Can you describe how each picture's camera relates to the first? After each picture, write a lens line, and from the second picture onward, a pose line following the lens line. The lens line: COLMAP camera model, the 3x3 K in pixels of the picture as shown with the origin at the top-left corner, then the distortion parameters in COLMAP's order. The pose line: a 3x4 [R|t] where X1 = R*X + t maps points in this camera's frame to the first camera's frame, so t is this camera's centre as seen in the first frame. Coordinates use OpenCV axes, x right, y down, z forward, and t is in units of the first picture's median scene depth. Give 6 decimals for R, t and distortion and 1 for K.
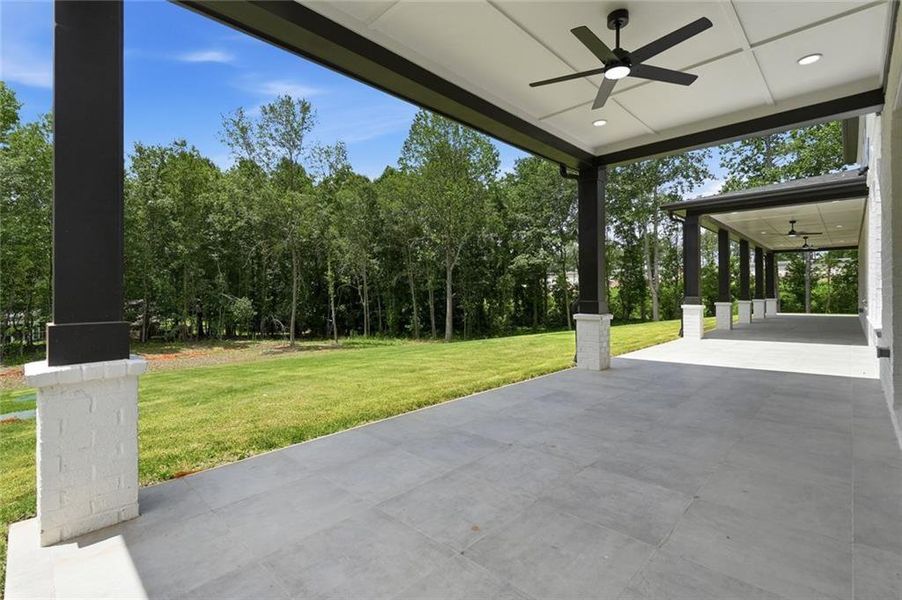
lens RADIAL K [[409.9, 0, 451.0], [0, 409.9, 300.0], [0, 0, 1]] dist [-0.001731, -0.000203]
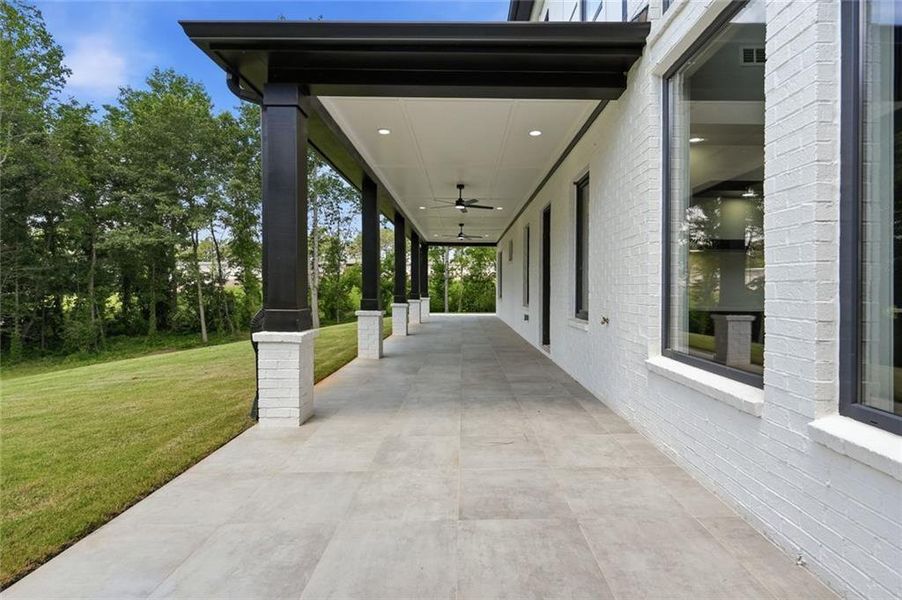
lens RADIAL K [[409.9, 0, 451.0], [0, 409.9, 300.0], [0, 0, 1]] dist [-0.001731, -0.000203]
pose [[0.735414, -0.008715, 0.677562, 0.143180], [-0.001716, 0.999890, 0.014723, -0.007516], [-0.677616, -0.011990, 0.735318, 0.198577]]
